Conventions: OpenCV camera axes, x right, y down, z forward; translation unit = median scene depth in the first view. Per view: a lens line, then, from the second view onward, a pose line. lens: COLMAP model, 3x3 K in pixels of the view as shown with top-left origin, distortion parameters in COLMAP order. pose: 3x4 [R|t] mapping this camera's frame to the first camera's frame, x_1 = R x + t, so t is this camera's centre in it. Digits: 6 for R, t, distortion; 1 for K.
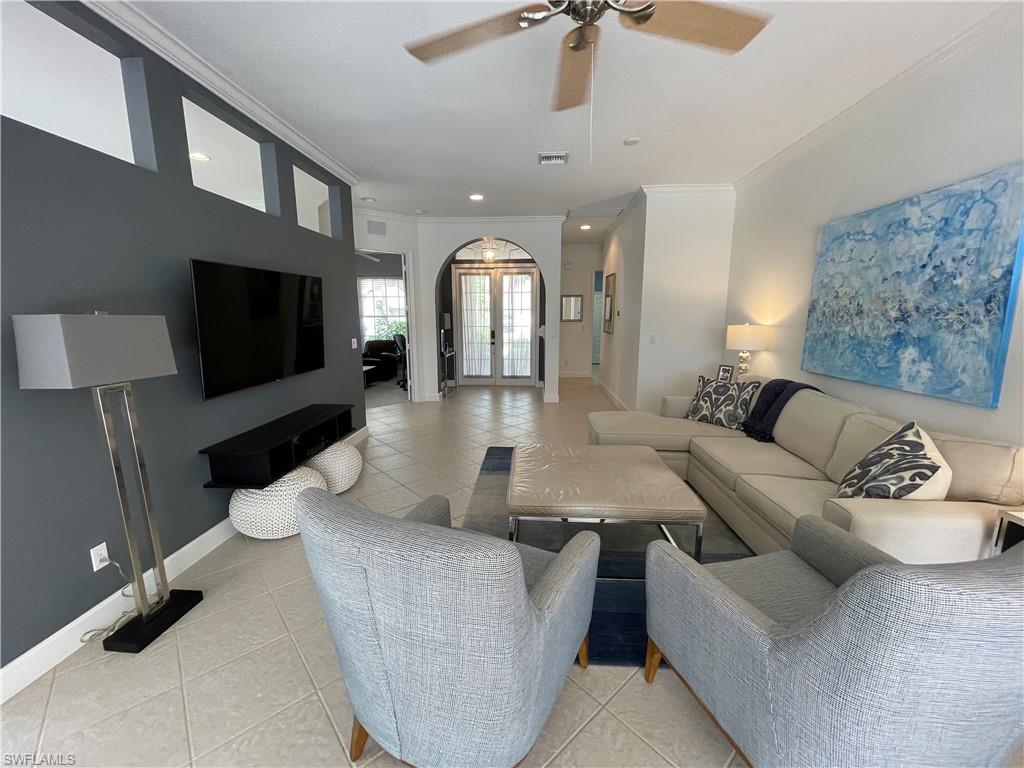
lens RADIAL K [[412.2, 0, 511.1], [0, 412.2, 386.9], [0, 0, 1]] dist [0.000429, 0.000765]
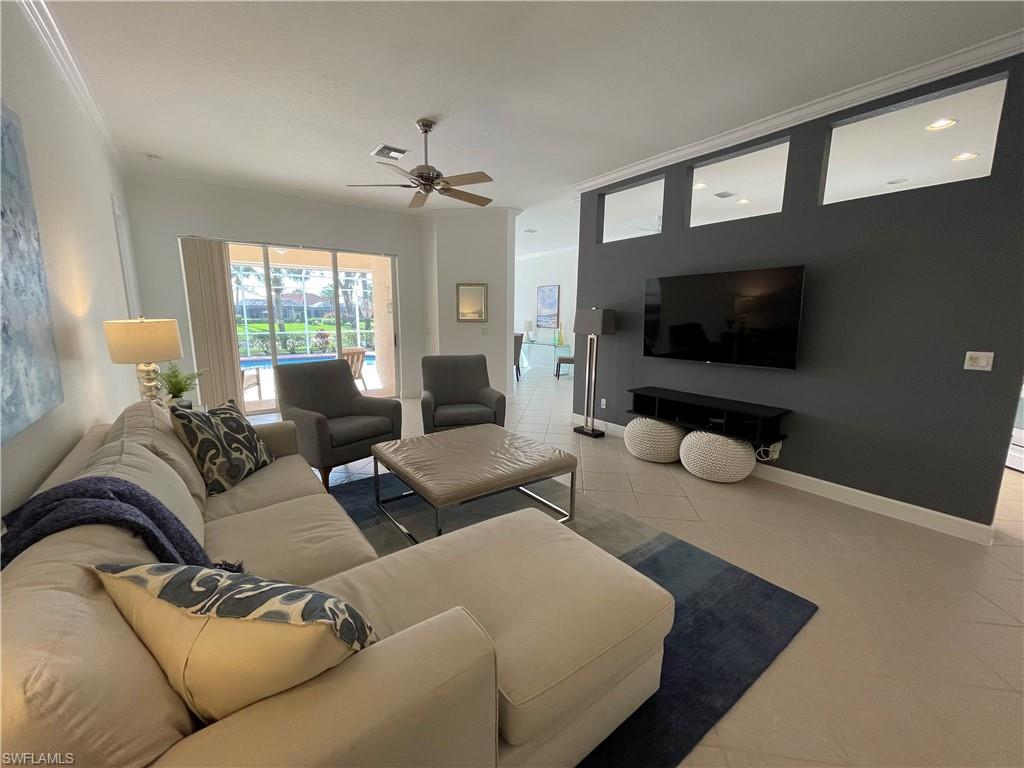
lens RADIAL K [[412.2, 0, 511.1], [0, 412.2, 386.9], [0, 0, 1]] dist [0.000429, 0.000765]
pose [[-0.773270, 0.106727, -0.625030, 0.590939], [-0.116081, 0.945246, 0.305018, -0.222508], [0.623361, 0.308415, -0.718541, 1.370069]]
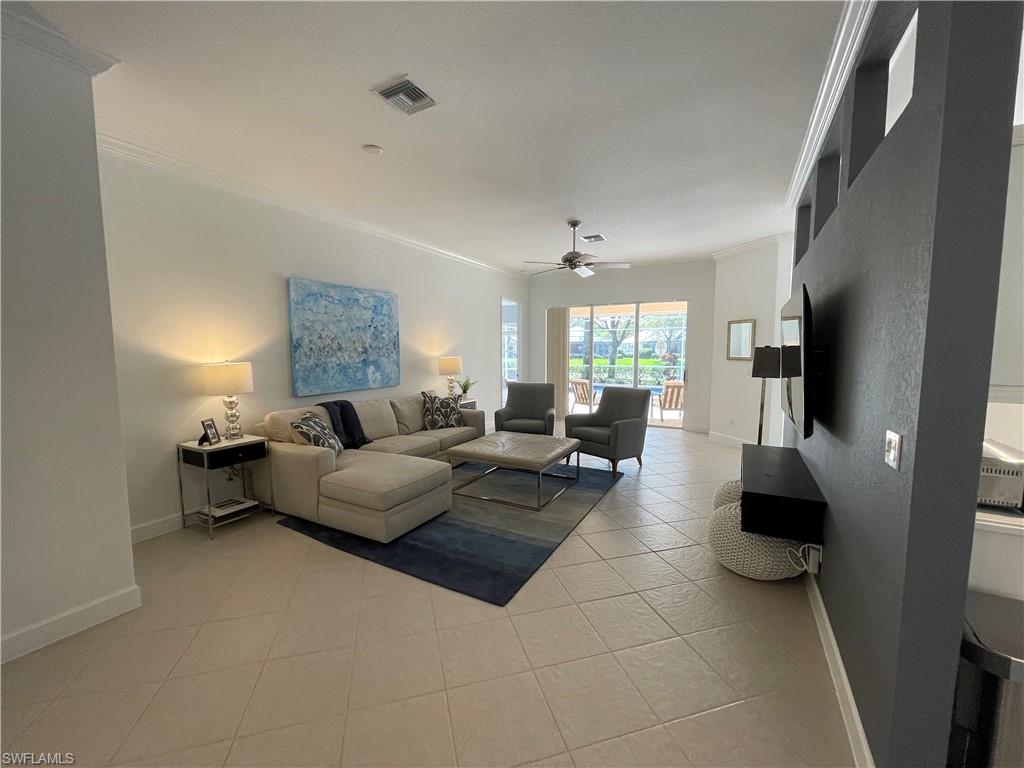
lens RADIAL K [[412.2, 0, 511.1], [0, 412.2, 386.9], [0, 0, 1]] dist [0.000429, 0.000765]
pose [[-0.899649, -0.033134, 0.435356, -0.367057], [0.083212, 0.965828, 0.245463, -0.316128], [-0.428612, 0.257057, -0.866149, 1.806662]]
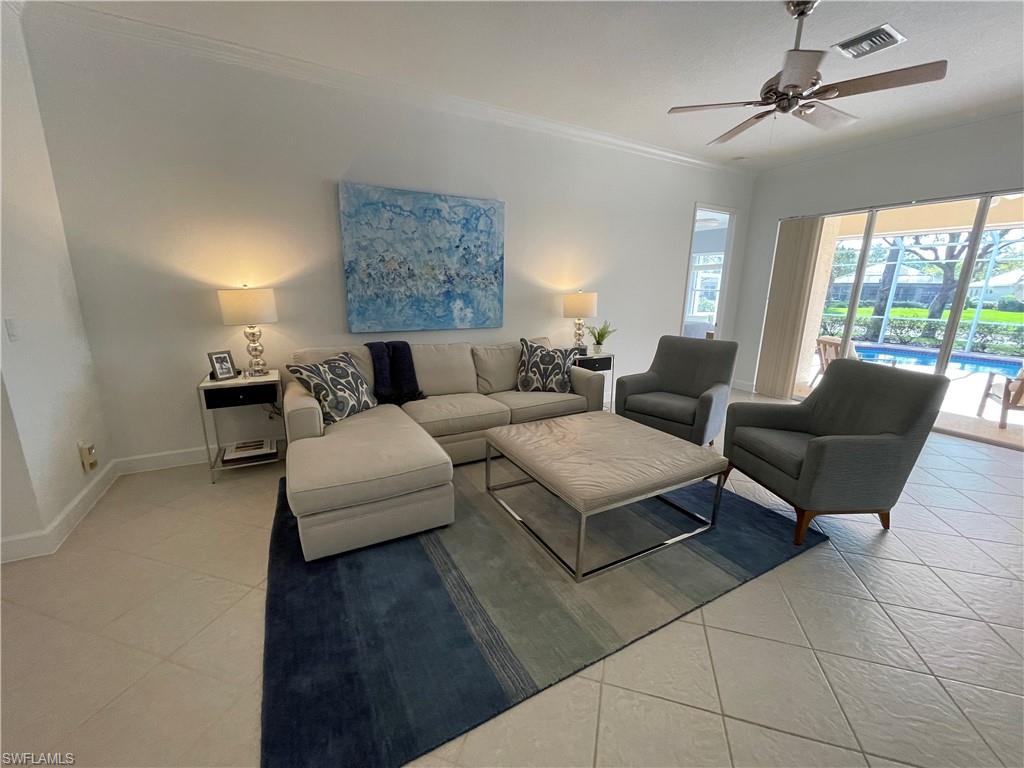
lens RADIAL K [[412.2, 0, 511.1], [0, 412.2, 386.9], [0, 0, 1]] dist [0.000429, 0.000765]
pose [[-0.526245, -0.205651, 0.825090, -0.350651], [0.133518, 0.938294, 0.319024, -0.189503], [-0.839785, 0.278049, -0.466315, 1.212168]]
